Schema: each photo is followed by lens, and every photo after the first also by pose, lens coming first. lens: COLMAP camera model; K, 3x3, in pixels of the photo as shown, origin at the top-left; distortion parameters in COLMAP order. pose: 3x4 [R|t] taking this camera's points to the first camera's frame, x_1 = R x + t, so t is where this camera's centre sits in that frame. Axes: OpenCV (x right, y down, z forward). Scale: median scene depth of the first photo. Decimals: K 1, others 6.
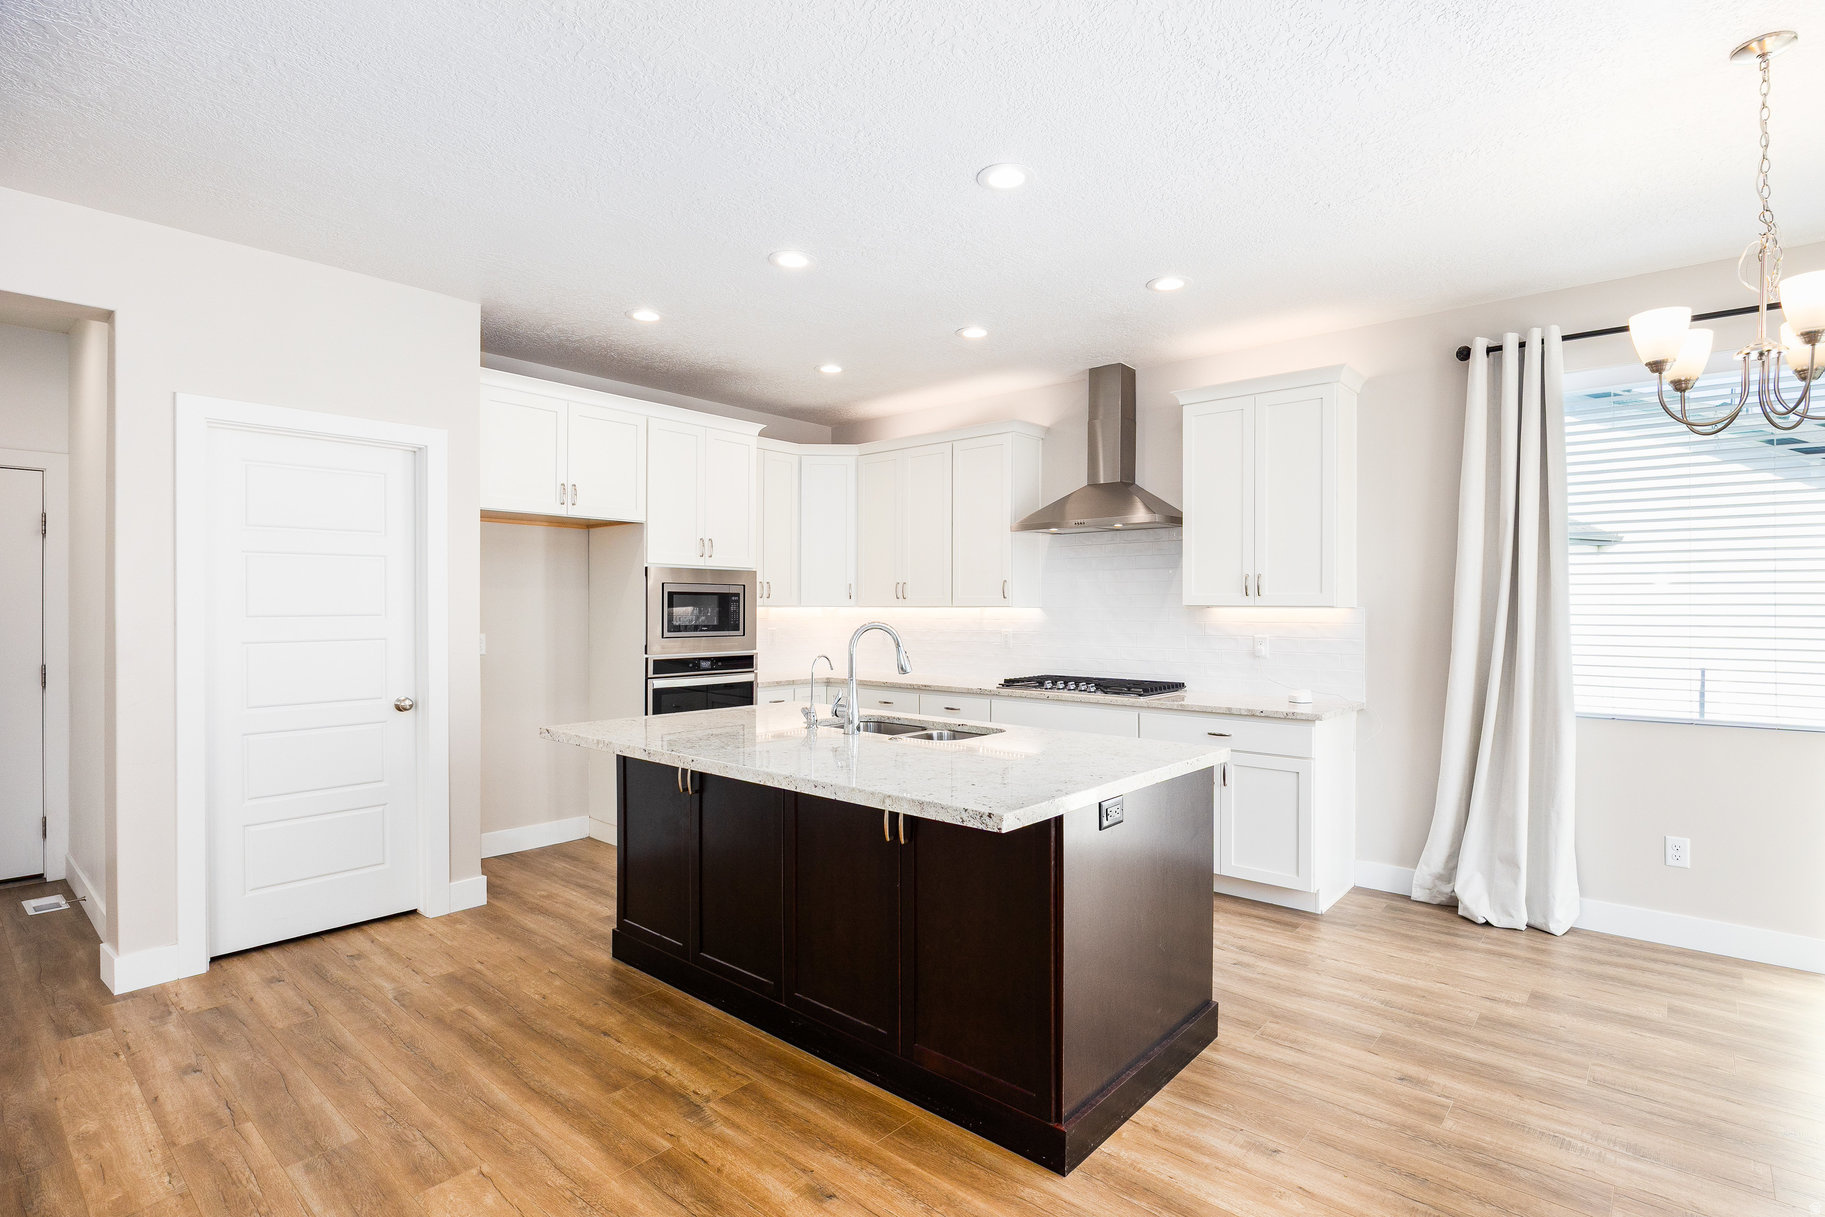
lens RADIAL K [[886.0, 0, 929.9], [0, 886.0, 611.8], [0, 0, 1]] dist [-0.006983, -0.001603]
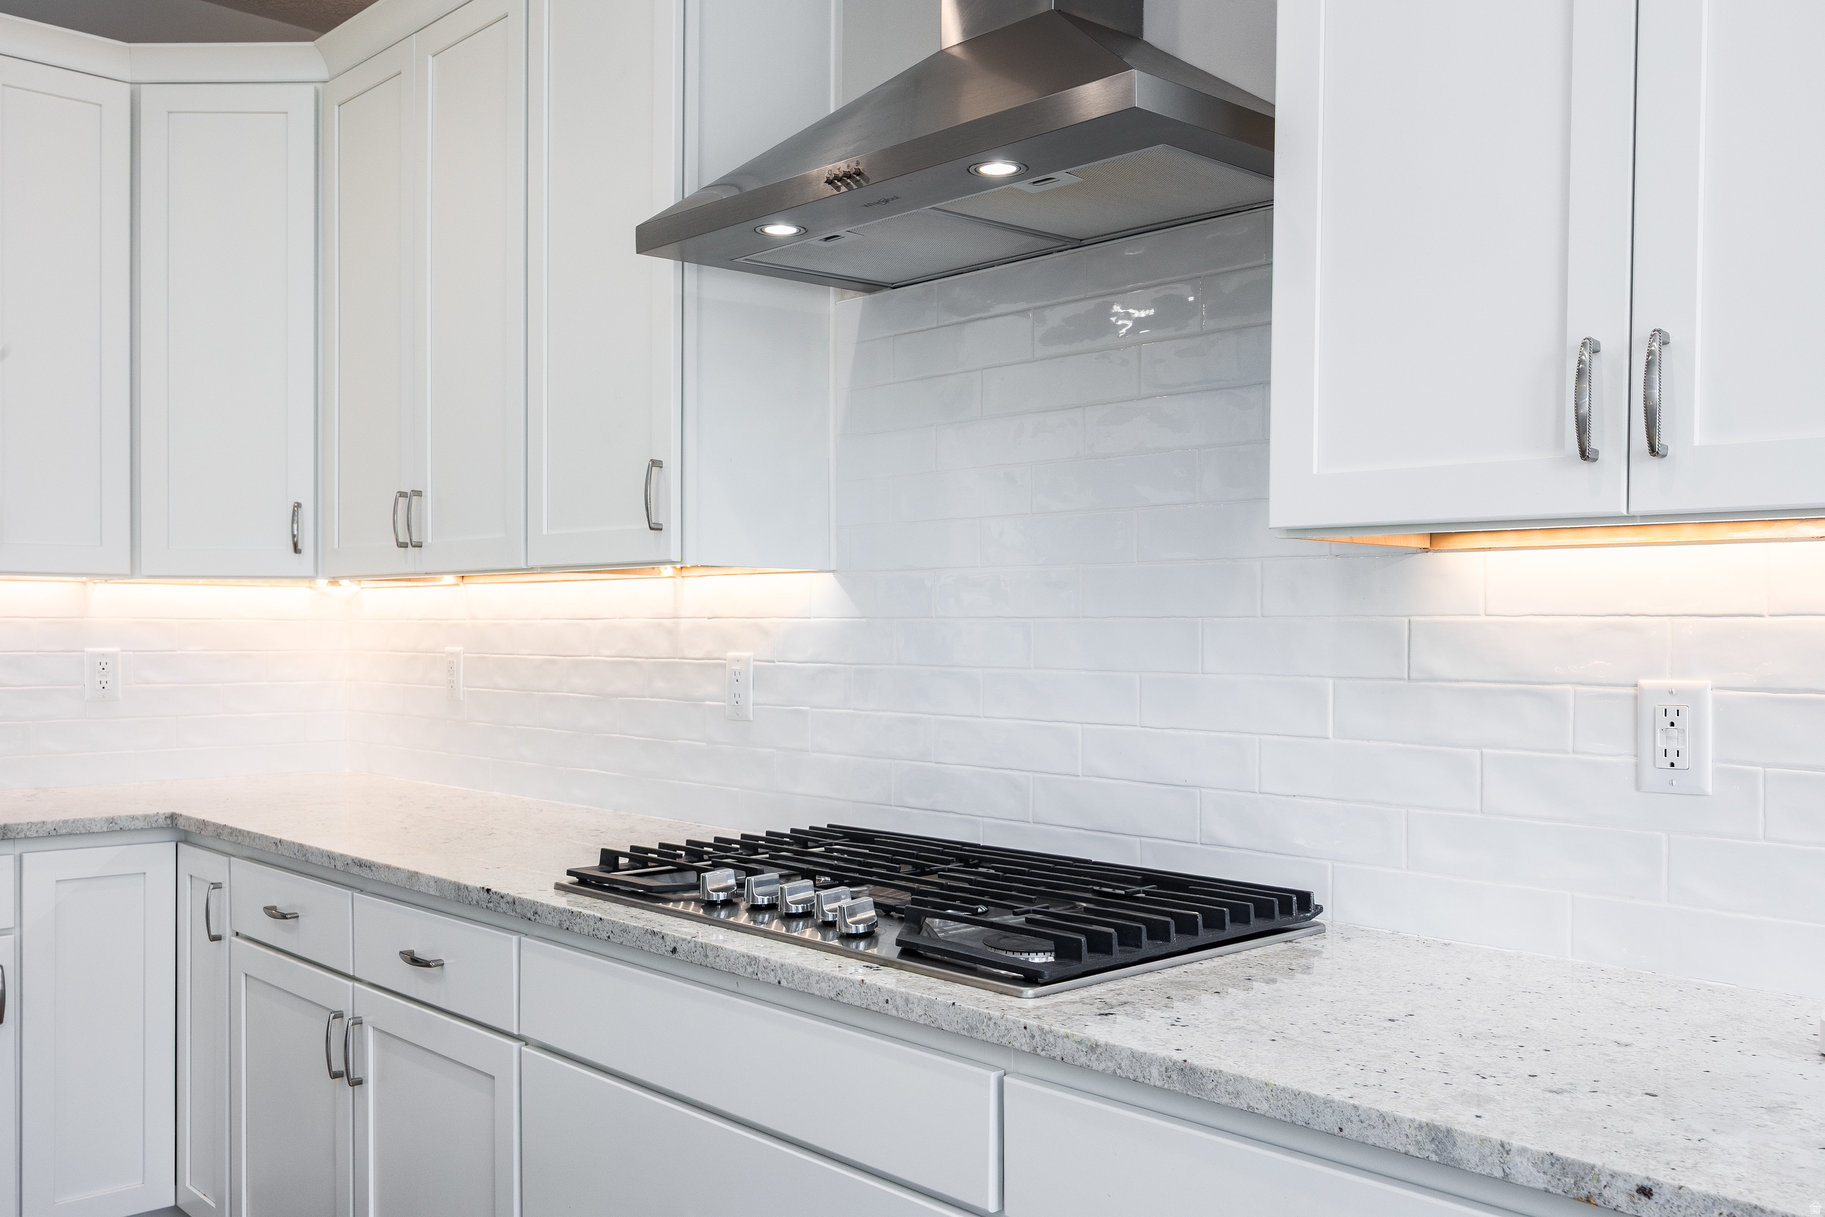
lens RADIAL K [[1608.7, 0, 920.9], [0, 1608.7, 648.5], [0, 0, 1]] dist [0.011251, -0.003211]
pose [[0.993823, 0.005101, -0.110862, 0.262364], [-0.004211, 0.999957, 0.008262, 0.018403], [0.110900, -0.007744, 0.993801, 0.665318]]
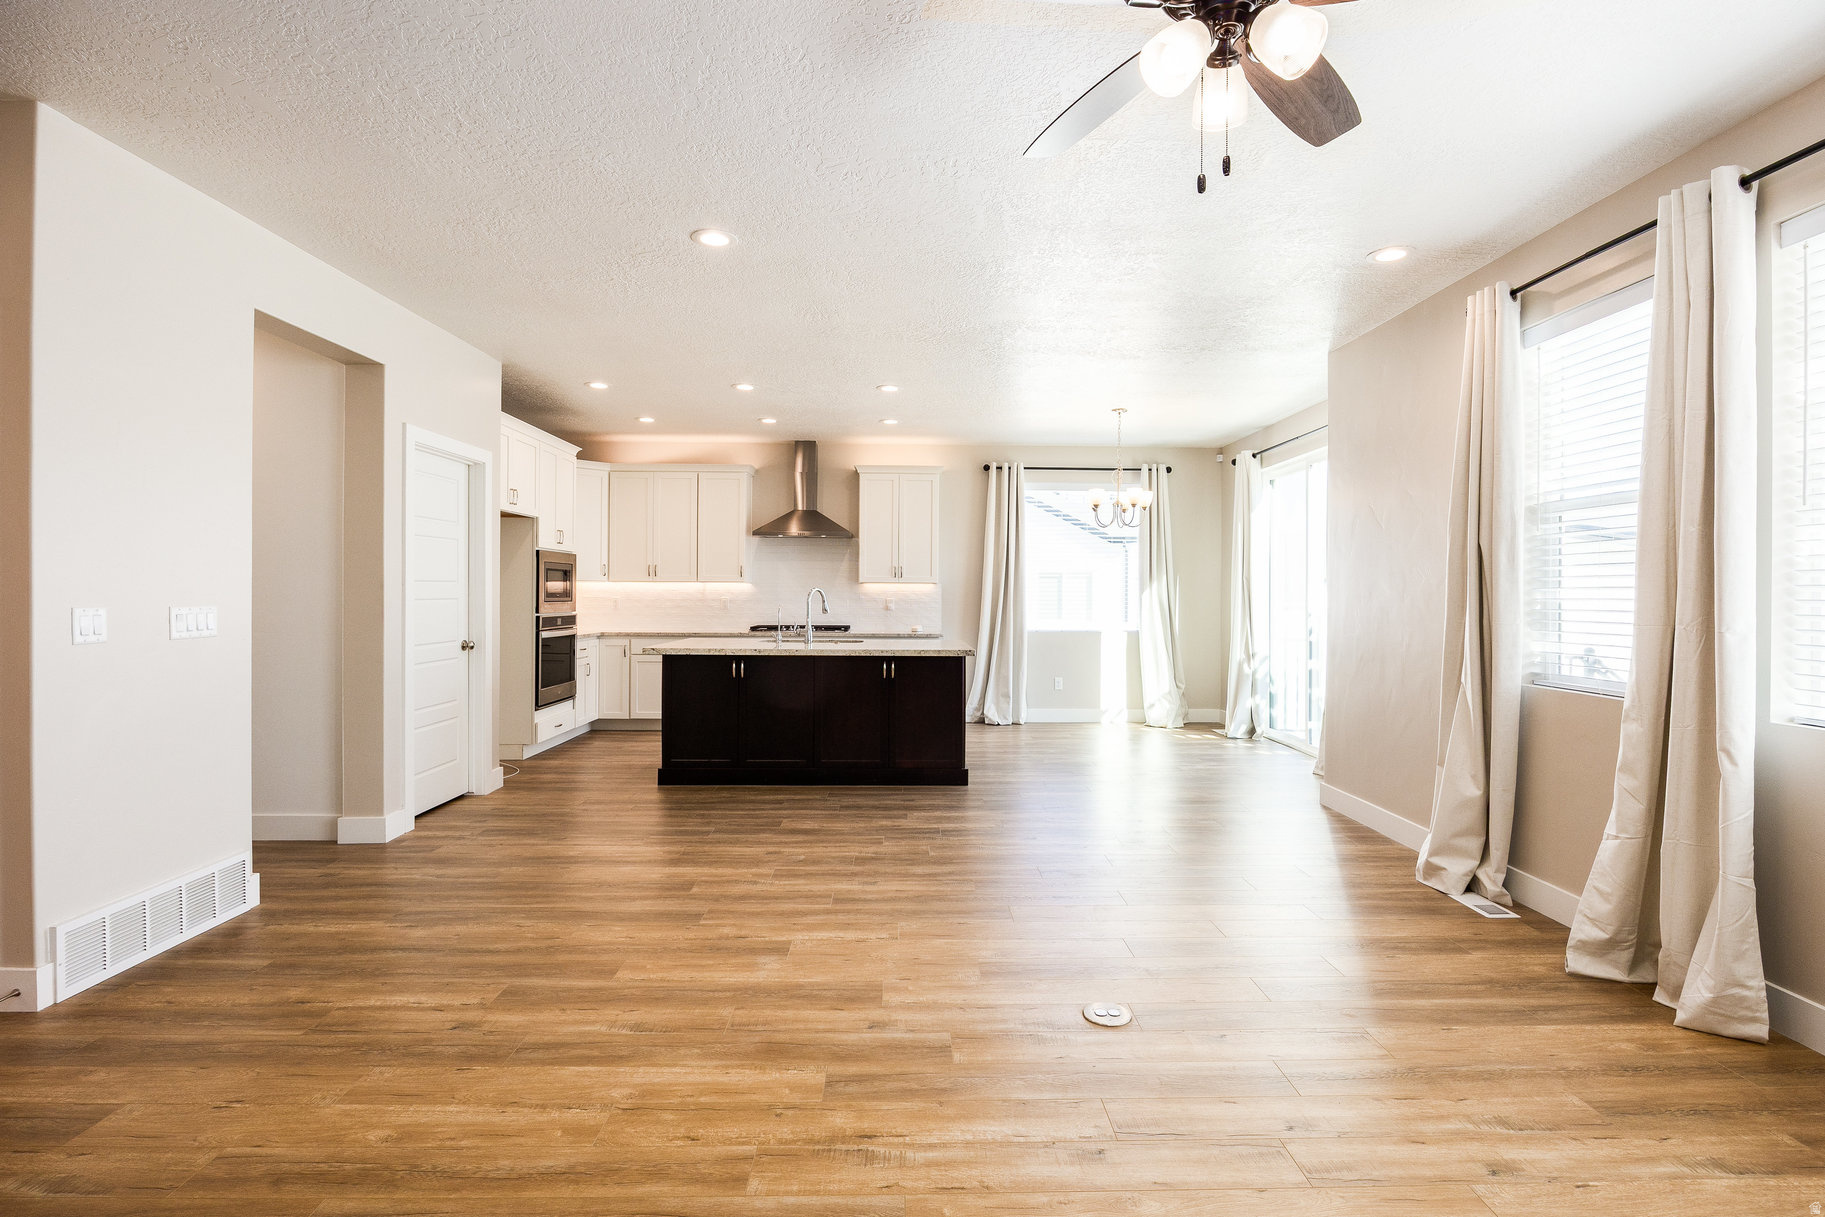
lens RADIAL K [[866.5, 0, 921.1], [0, 866.5, 601.3], [0, 0, 1]] dist [-0.012782, -0.001691]
pose [[0.747227, -0.003718, 0.664559, -0.863573], [0.000063, 0.999985, 0.005524, 0.024756], [-0.664569, -0.004086, 0.747215, -0.454970]]
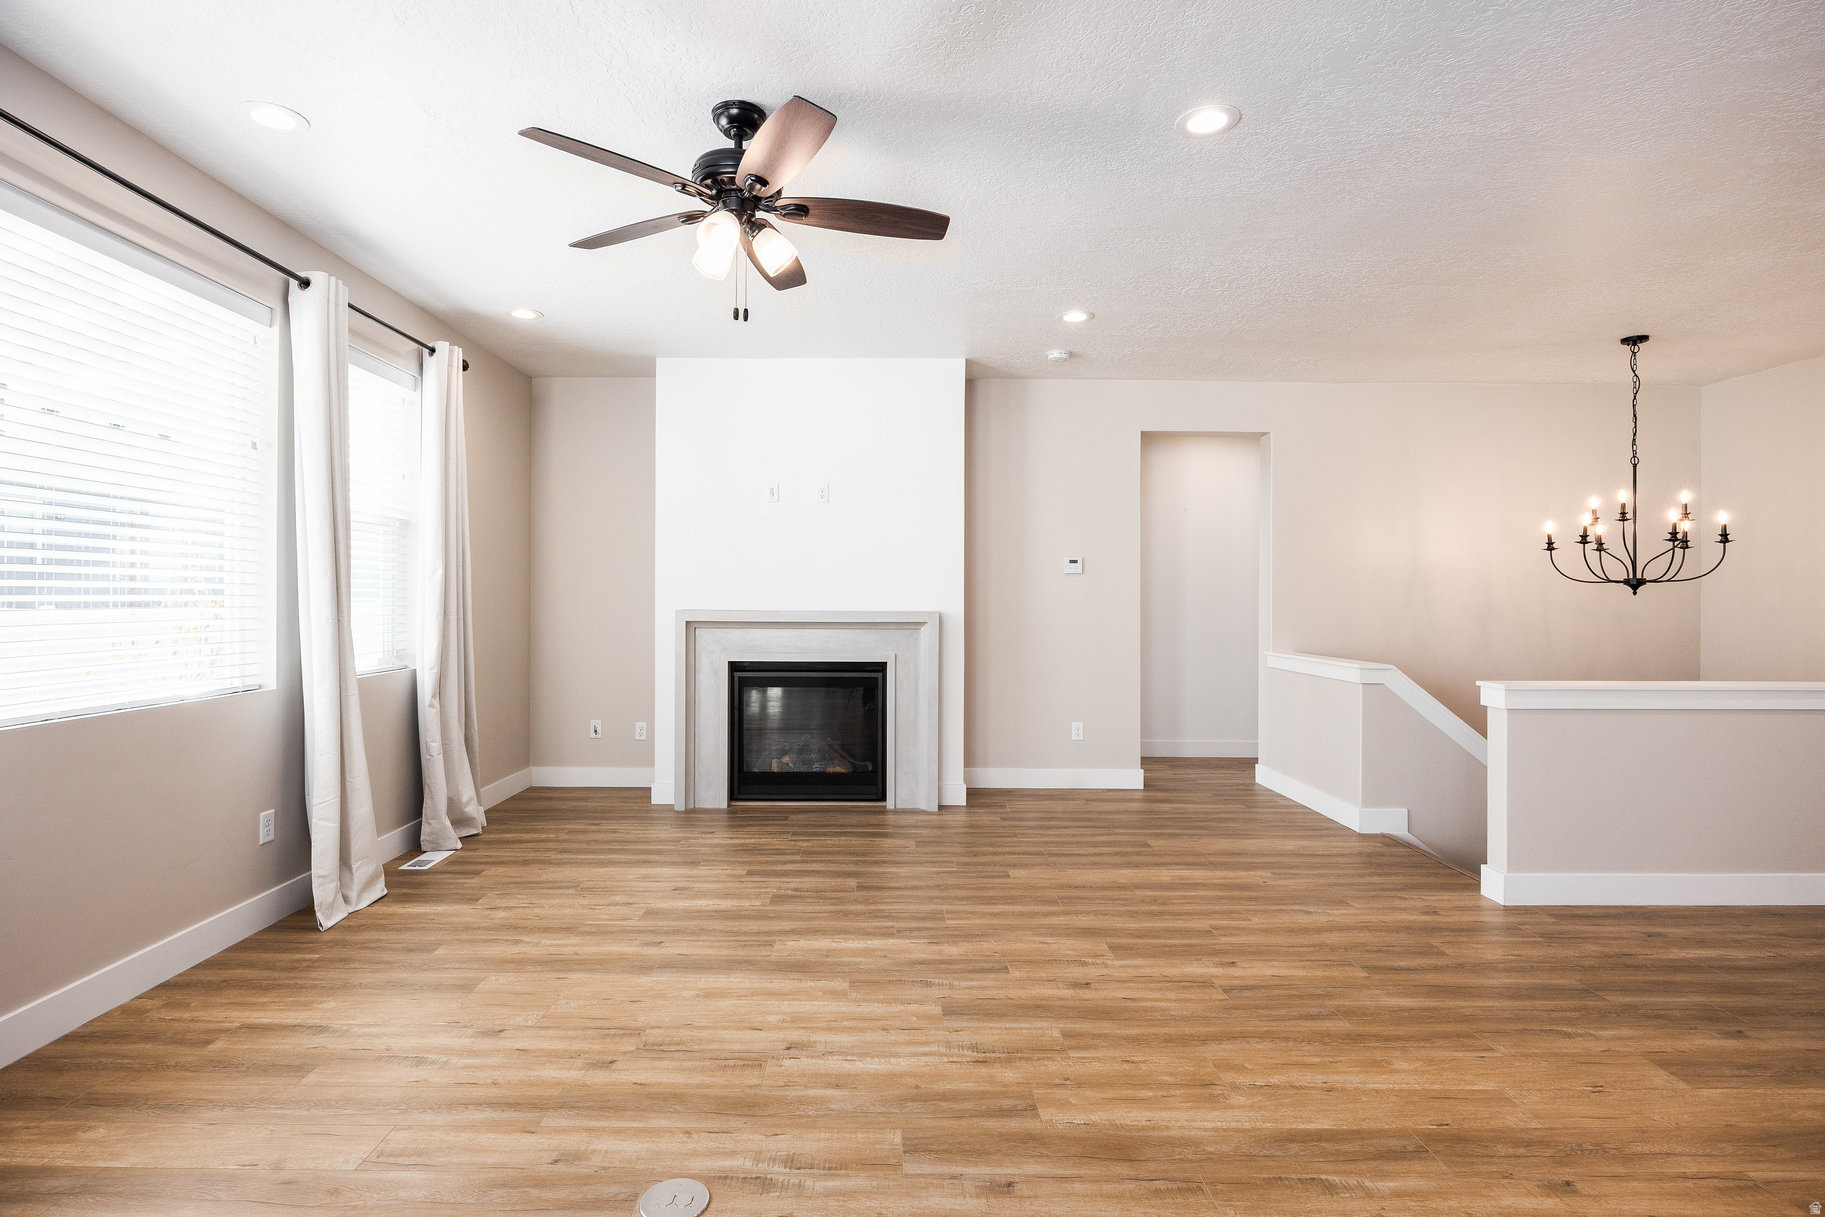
lens RADIAL K [[866.5, 0, 884.9], [0, 866.5, 614.2], [0, 0, 1]] dist [-0.012782, -0.001691]
pose [[-0.763526, 0.003949, -0.645765, -0.173225], [-0.004118, 0.999931, 0.010984, 0.027209], [0.645764, 0.011046, -0.763457, 0.292442]]
